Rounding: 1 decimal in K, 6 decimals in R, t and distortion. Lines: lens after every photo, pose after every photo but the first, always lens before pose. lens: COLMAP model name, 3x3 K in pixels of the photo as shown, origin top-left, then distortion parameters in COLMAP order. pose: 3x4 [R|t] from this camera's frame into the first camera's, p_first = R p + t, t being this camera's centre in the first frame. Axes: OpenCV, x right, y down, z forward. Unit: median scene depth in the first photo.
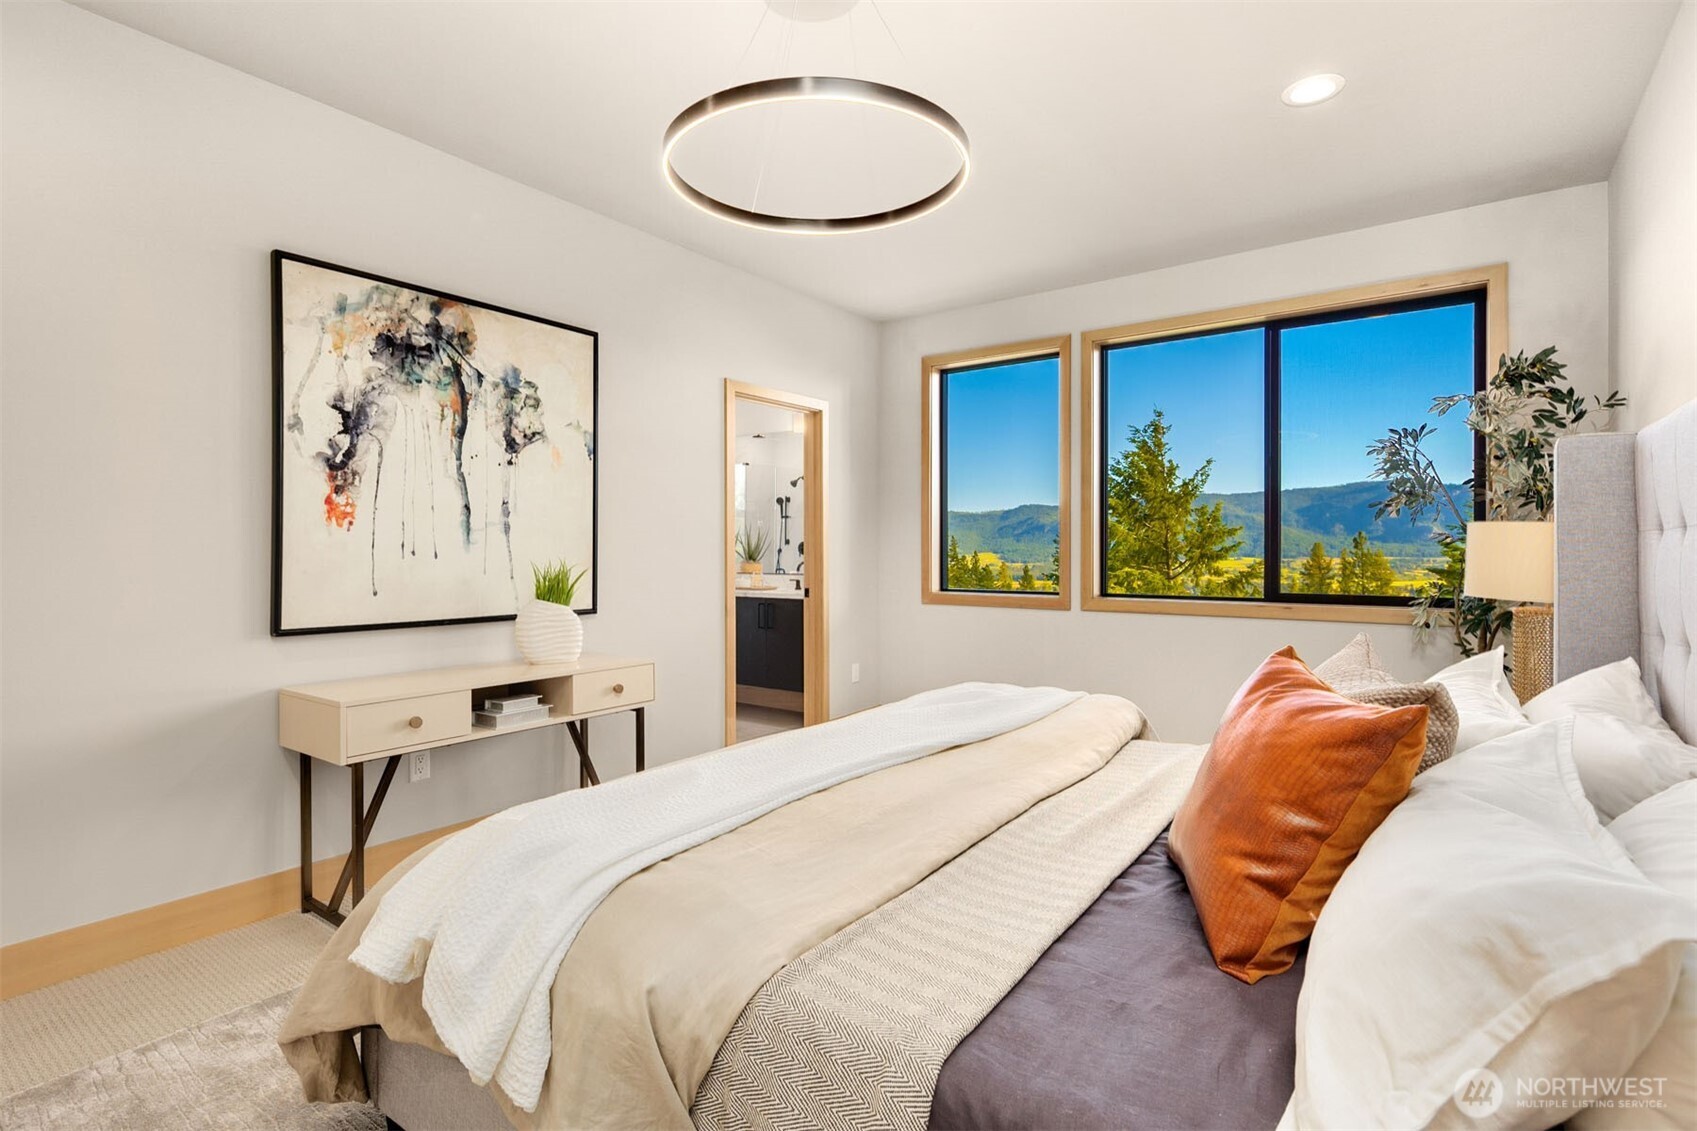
lens RADIAL K [[820.9, 0, 842.8], [0, 820.9, 553.1], [0, 0, 1]] dist [-0.001613, -0.000349]
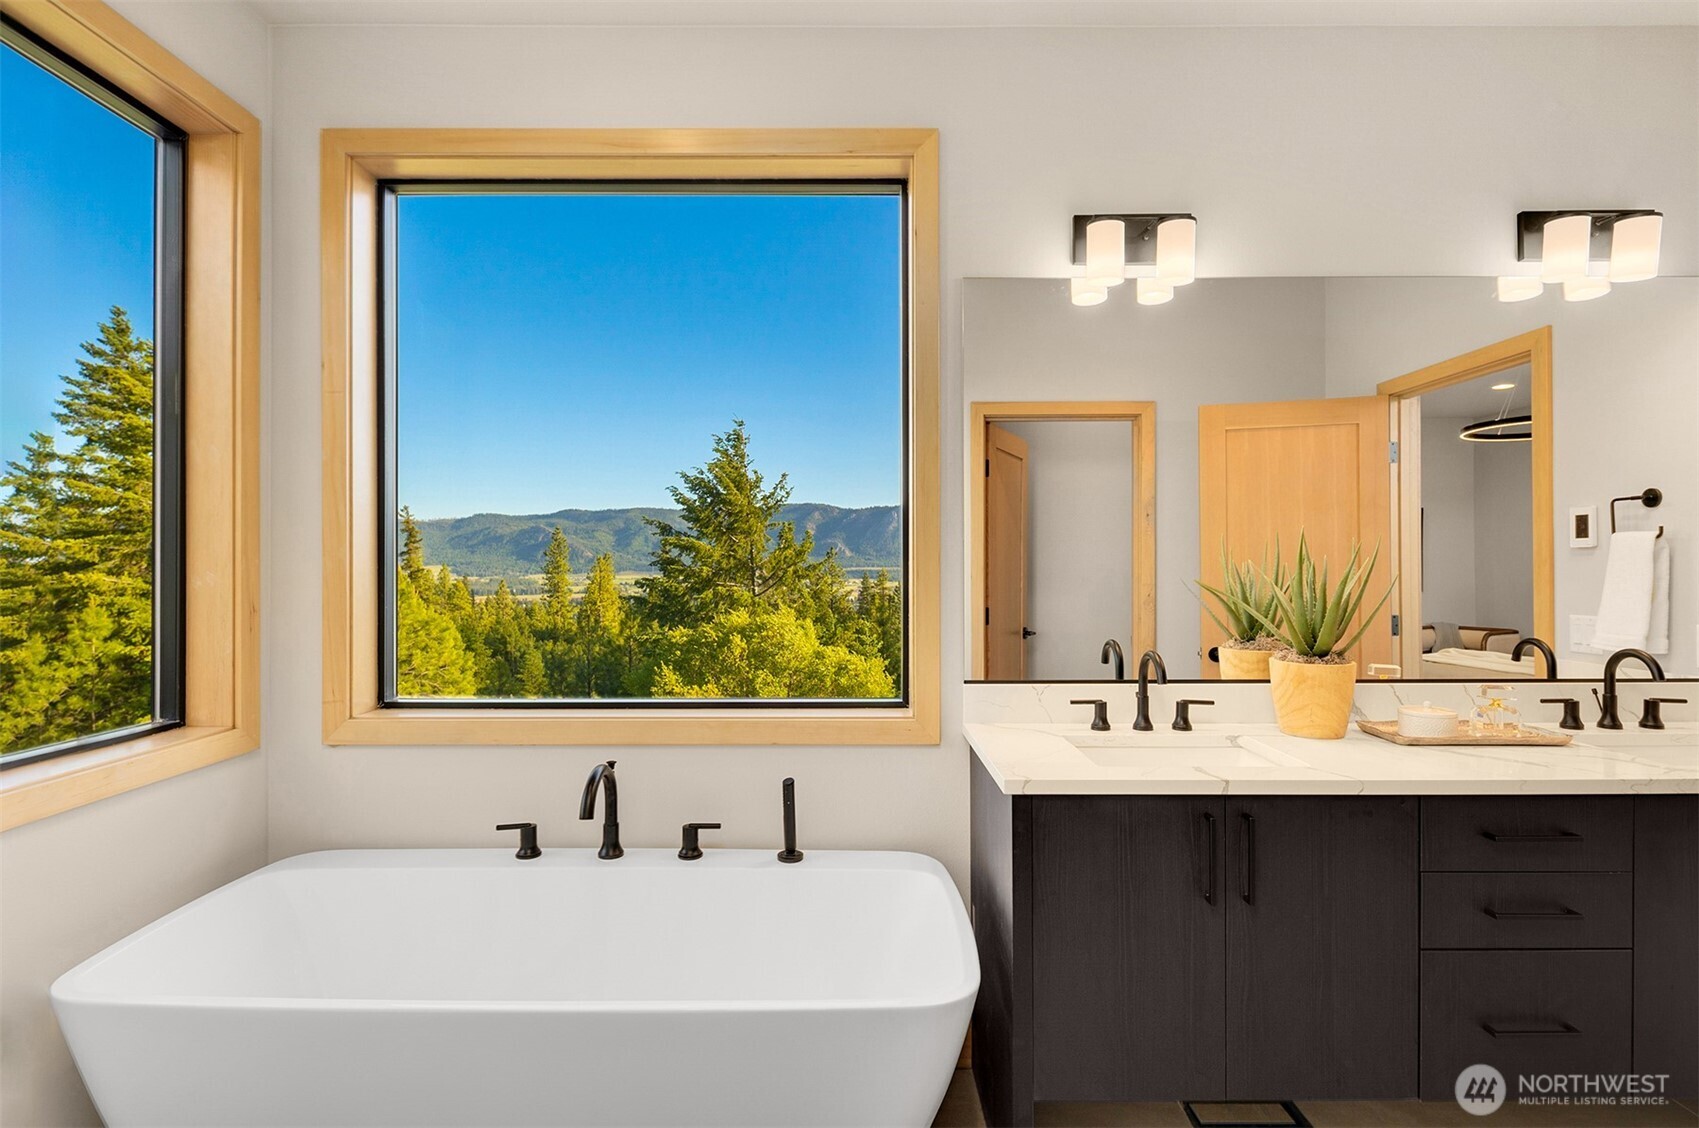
lens RADIAL K [[831.0, 0, 854.1], [0, 831.0, 565.2], [0, 0, 1]] dist [-0.003137, -0.001318]
pose [[0.798541, -0.003155, 0.601932, -0.095827], [0.003277, 0.999994, 0.000893, -0.004457], [-0.601931, 0.001259, 0.798547, 0.148941]]
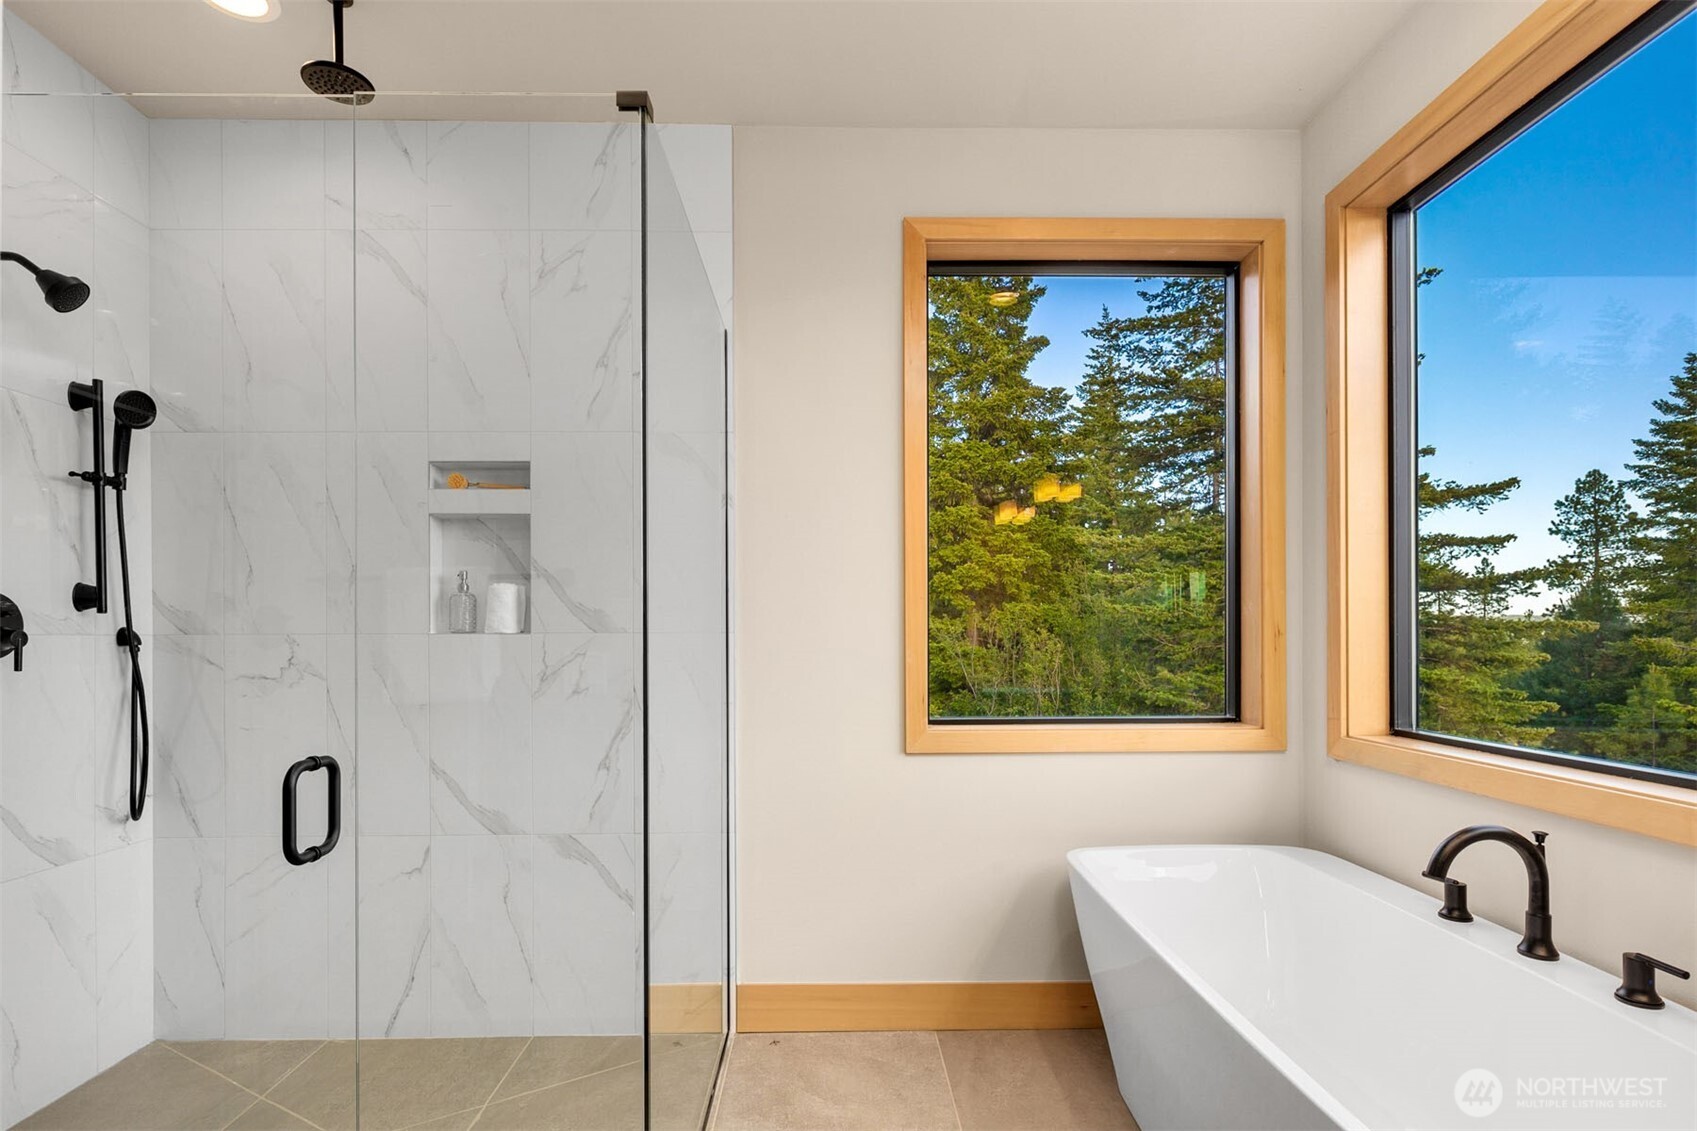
lens RADIAL K [[832.1, 0, 848.5], [0, 832.1, 636.1], [0, 0, 1]] dist [0.025012, -0.000183]
pose [[0.620757, -0.000653, -0.784003, -0.055946], [-0.000523, 0.999999, -0.001246, -0.000445], [0.784003, 0.001184, 0.620756, 0.148748]]
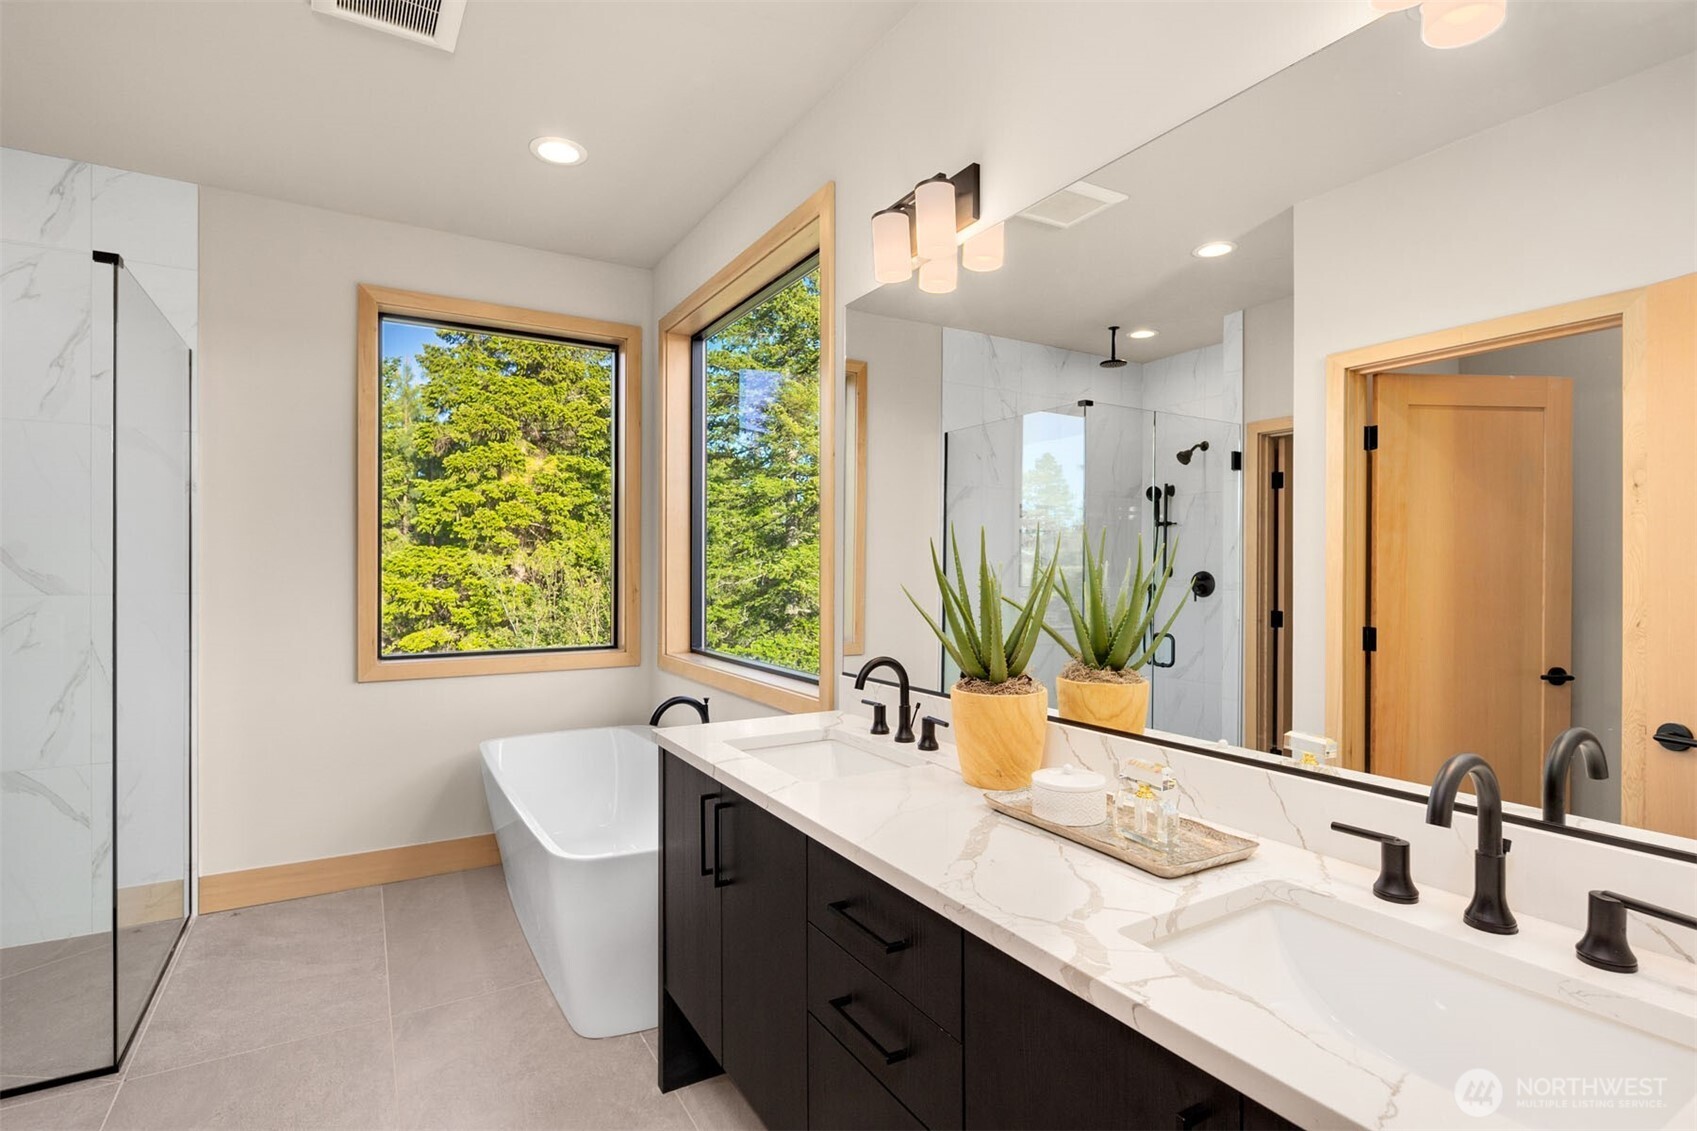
lens RADIAL K [[830.0, 0, 853.1], [0, 830.0, 566.7], [0, 0, 1]] dist [-0.003137, -0.001318]
pose [[0.924798, 0.002258, -0.380451, -0.015222], [-0.004474, 0.999978, -0.004940, -0.003987], [0.380431, 0.006271, 0.924788, 0.128034]]
